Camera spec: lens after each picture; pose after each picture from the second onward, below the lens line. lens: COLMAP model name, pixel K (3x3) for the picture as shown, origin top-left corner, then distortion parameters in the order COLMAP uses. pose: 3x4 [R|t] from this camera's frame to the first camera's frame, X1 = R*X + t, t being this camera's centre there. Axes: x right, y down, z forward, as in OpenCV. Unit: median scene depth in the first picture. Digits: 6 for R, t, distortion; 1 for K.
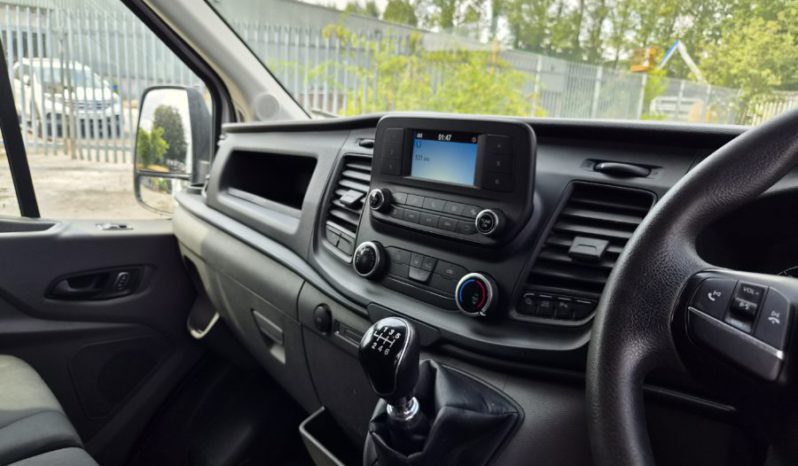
lens RADIAL K [[547.4, 0, 391.7], [0, 547.4, 231.1], [0, 0, 1]] dist [0.048421, -0.050400]
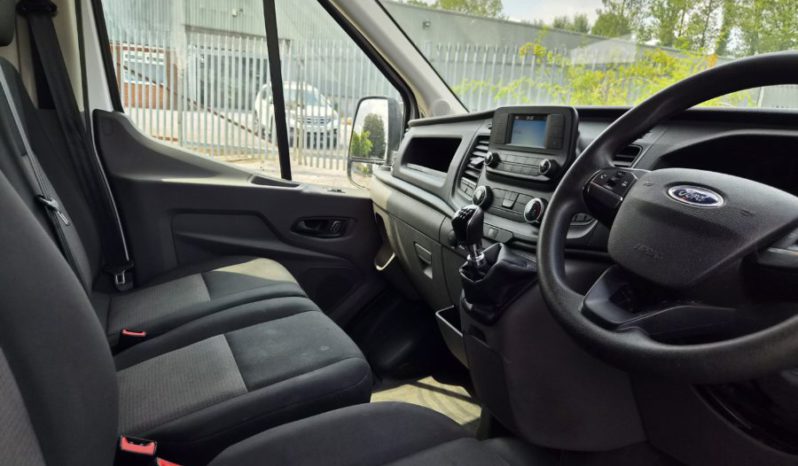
lens RADIAL K [[547.4, 0, 391.7], [0, 547.4, 231.1], [0, 0, 1]] dist [0.048421, -0.050400]
pose [[0.939345, 0.073478, -0.335011, 0.138023], [-0.083793, 0.996348, -0.016418, 0.108026], [0.332581, 0.043494, 0.942071, -0.315078]]
